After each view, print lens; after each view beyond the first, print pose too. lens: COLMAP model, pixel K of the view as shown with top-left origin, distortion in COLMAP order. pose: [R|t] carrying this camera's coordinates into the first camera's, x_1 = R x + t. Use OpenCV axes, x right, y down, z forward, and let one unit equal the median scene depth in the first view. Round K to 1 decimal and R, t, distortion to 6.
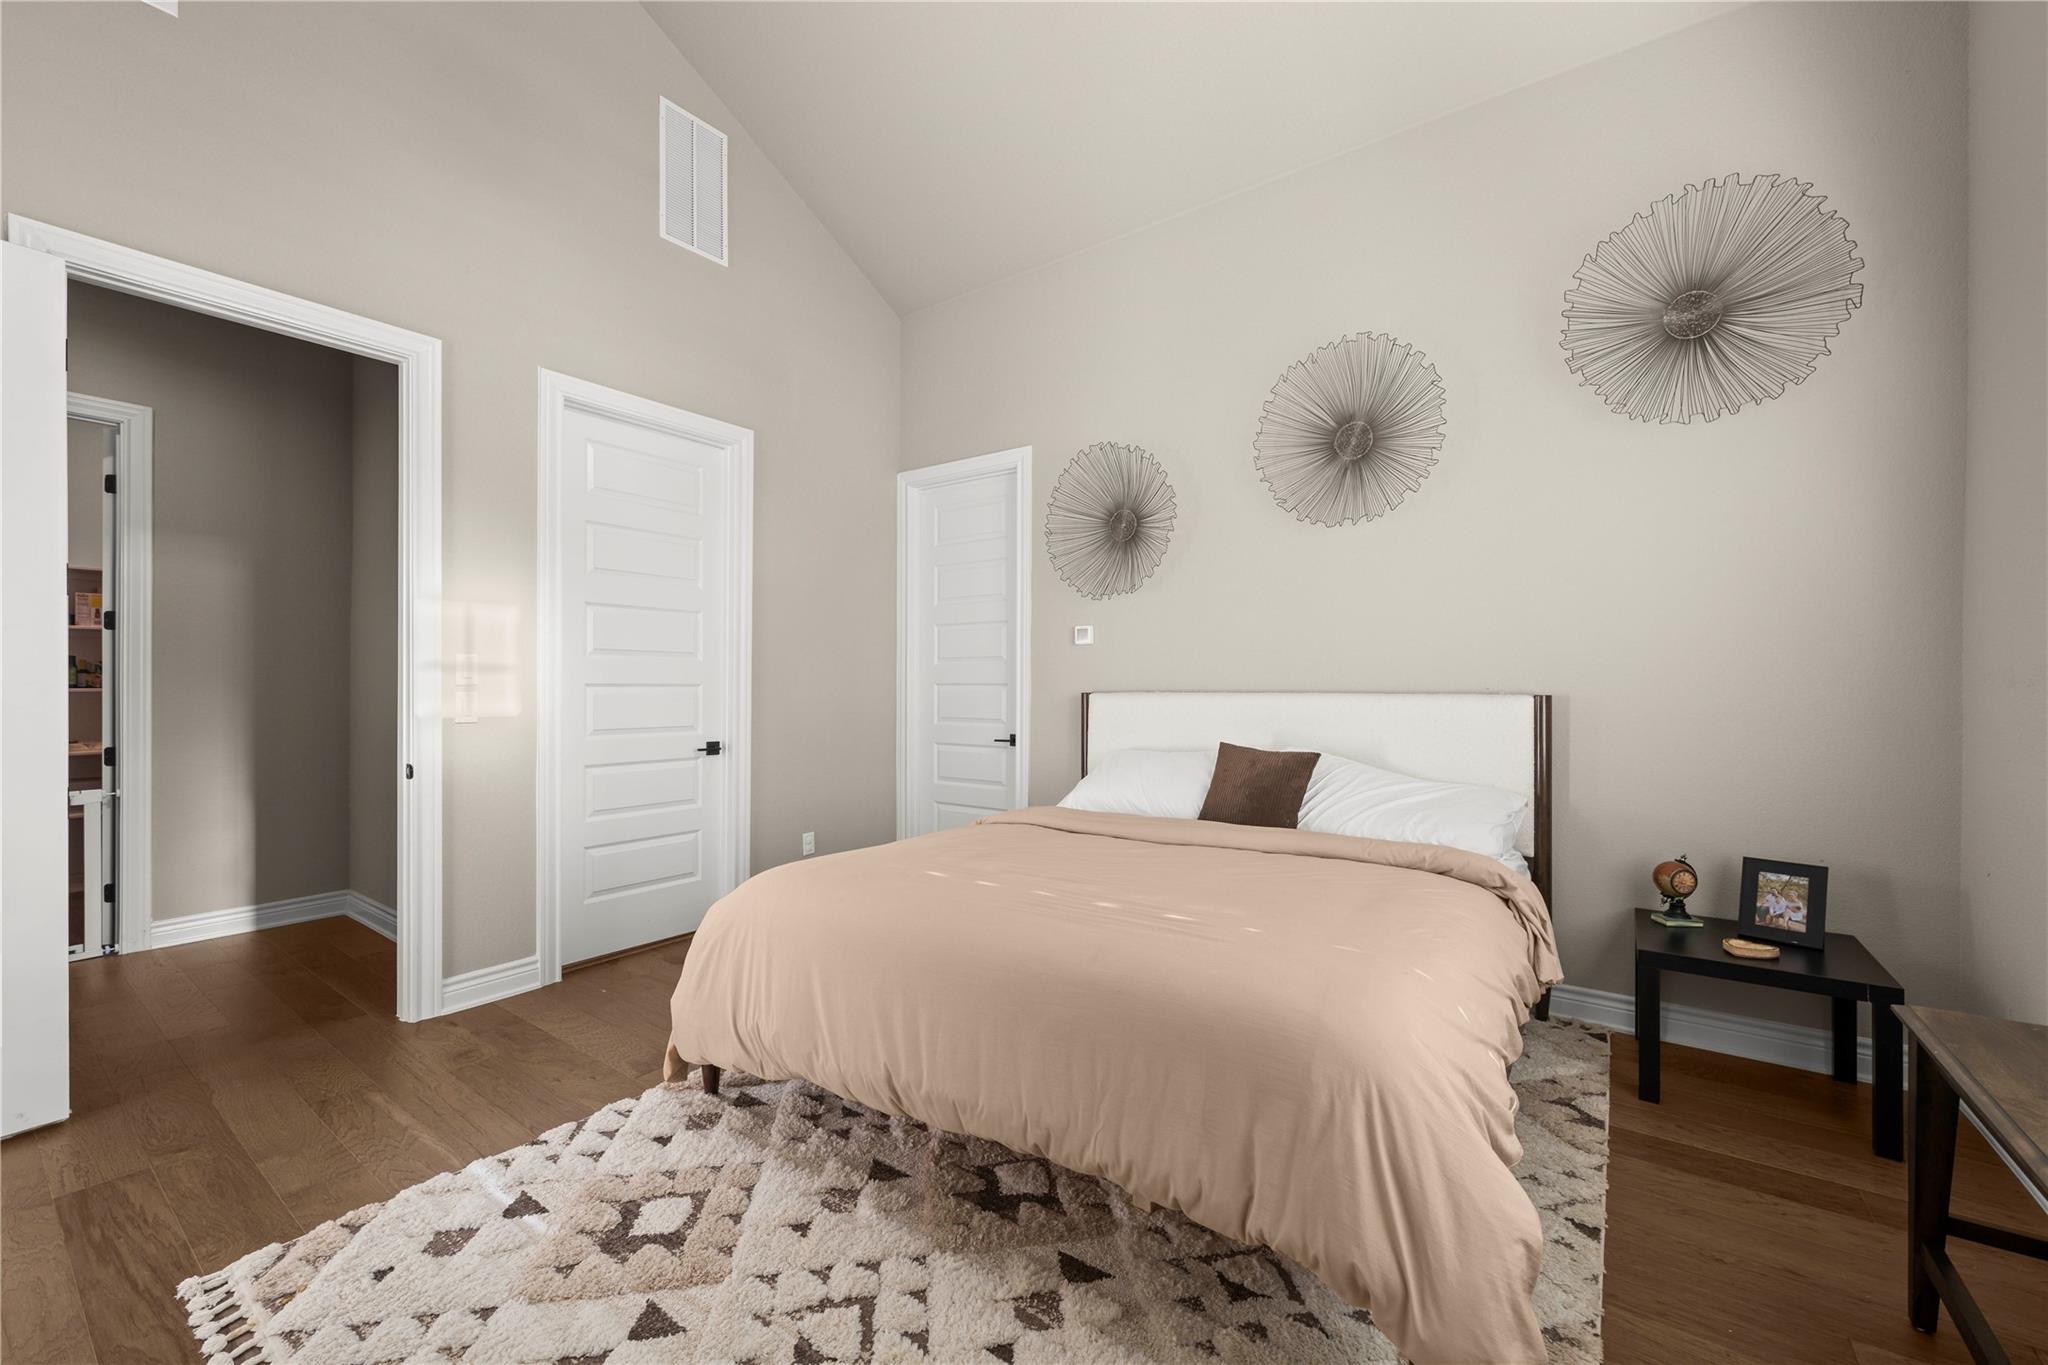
lens RADIAL K [[813.2, 0, 1034.1], [0, 813.2, 683.1], [0, 0, 1]] dist [-0.003757, -0.000146]
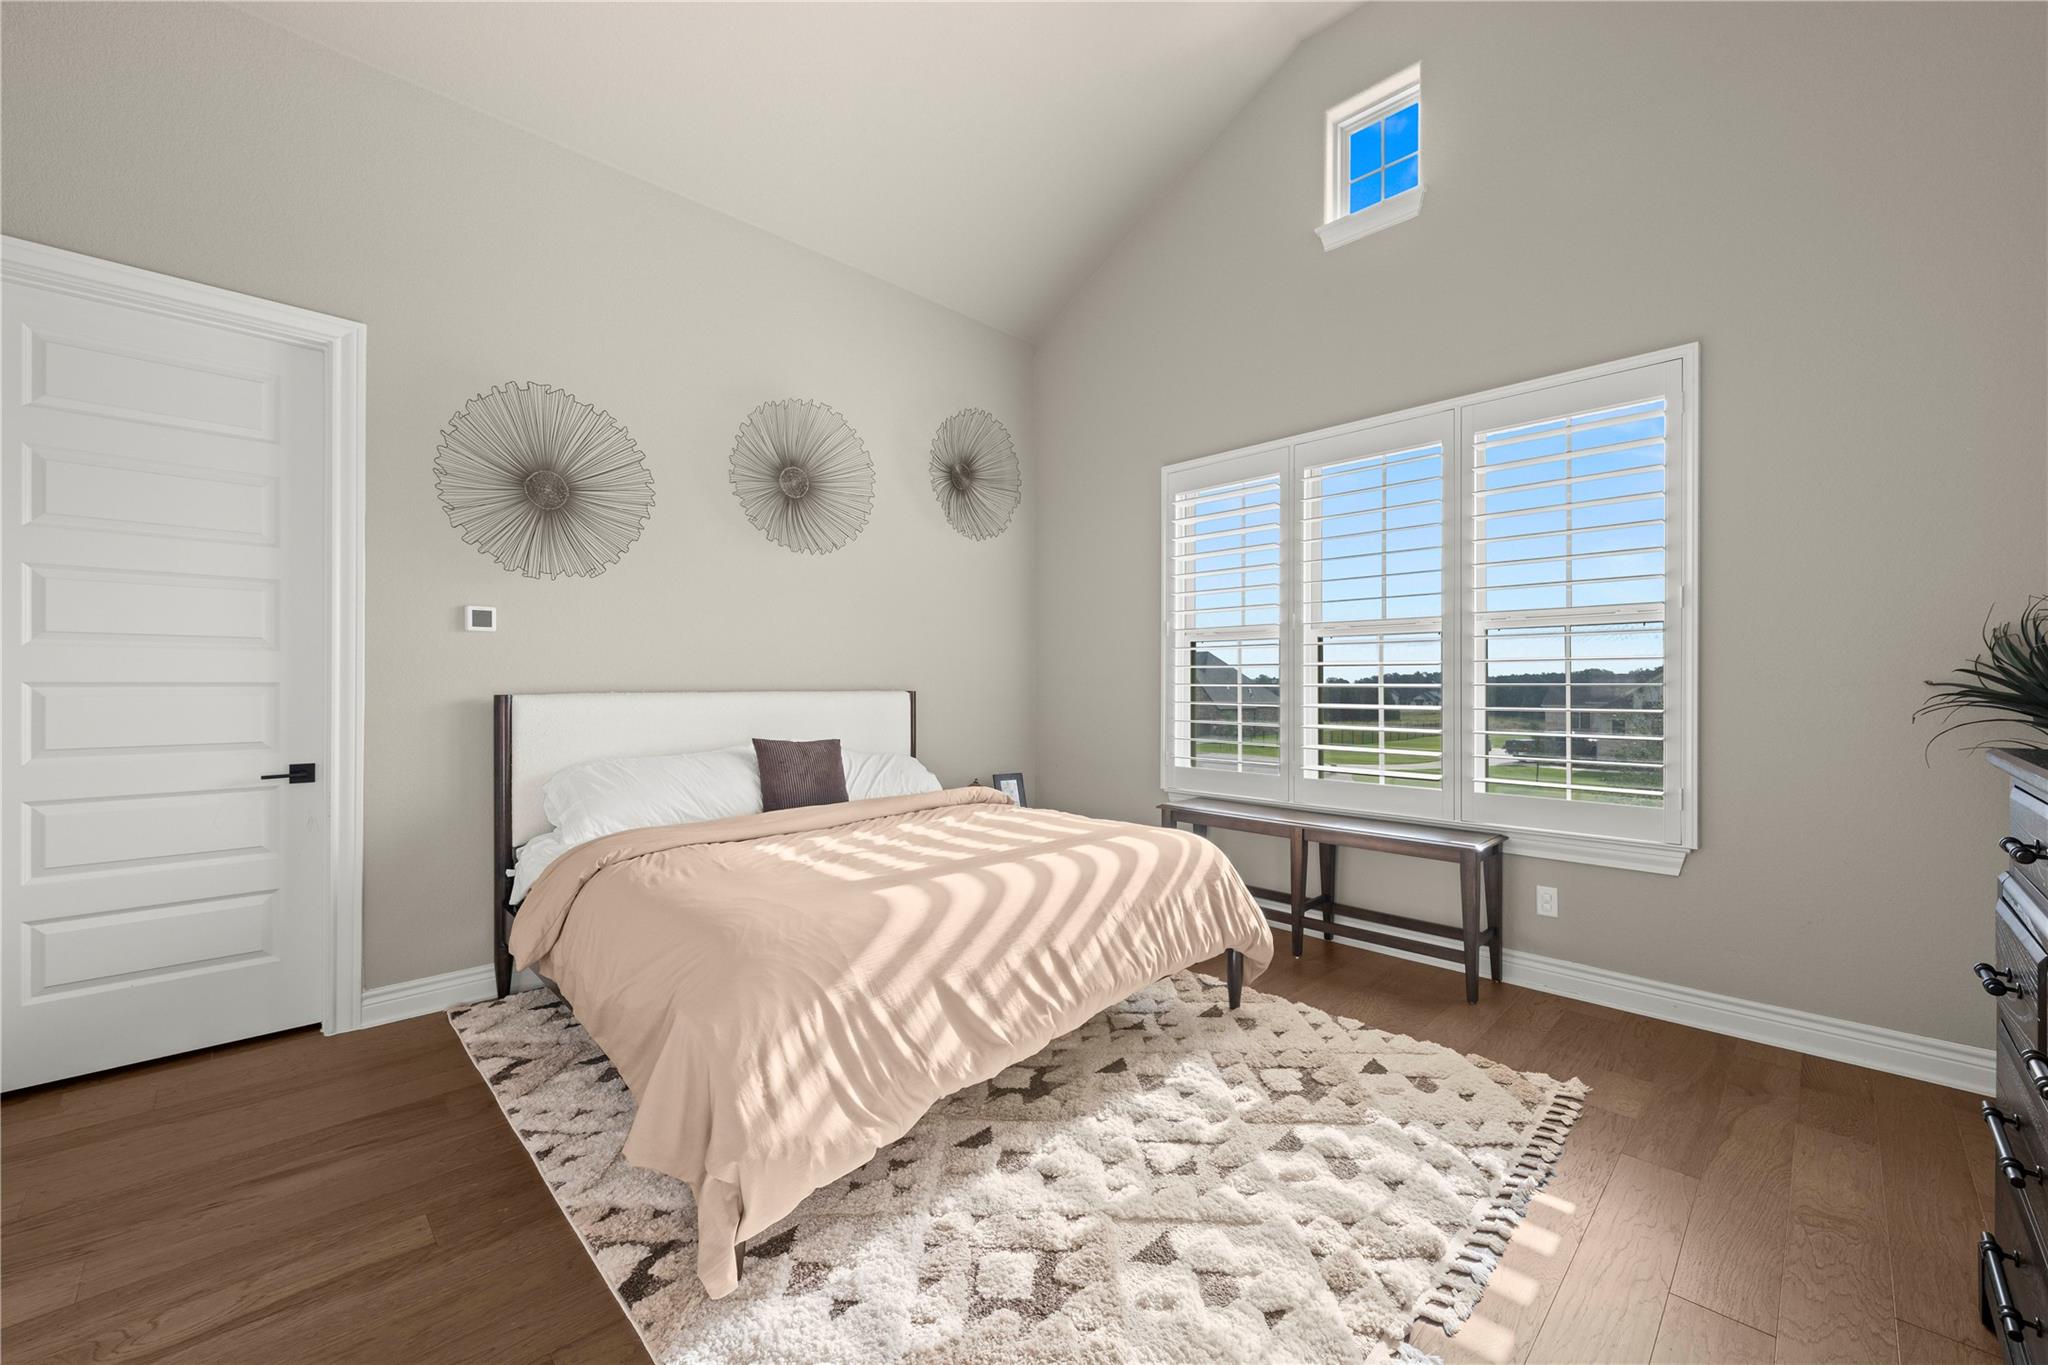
lens RADIAL K [[813.2, 0, 1038.0], [0, 813.2, 683.9], [0, 0, 1]] dist [-0.003757, -0.000146]
pose [[0.150769, -0.001473, 0.988568, -0.780616], [-0.001634, 0.999997, 0.001739, -0.001091], [-0.988568, -0.001878, 0.150767, 0.482728]]
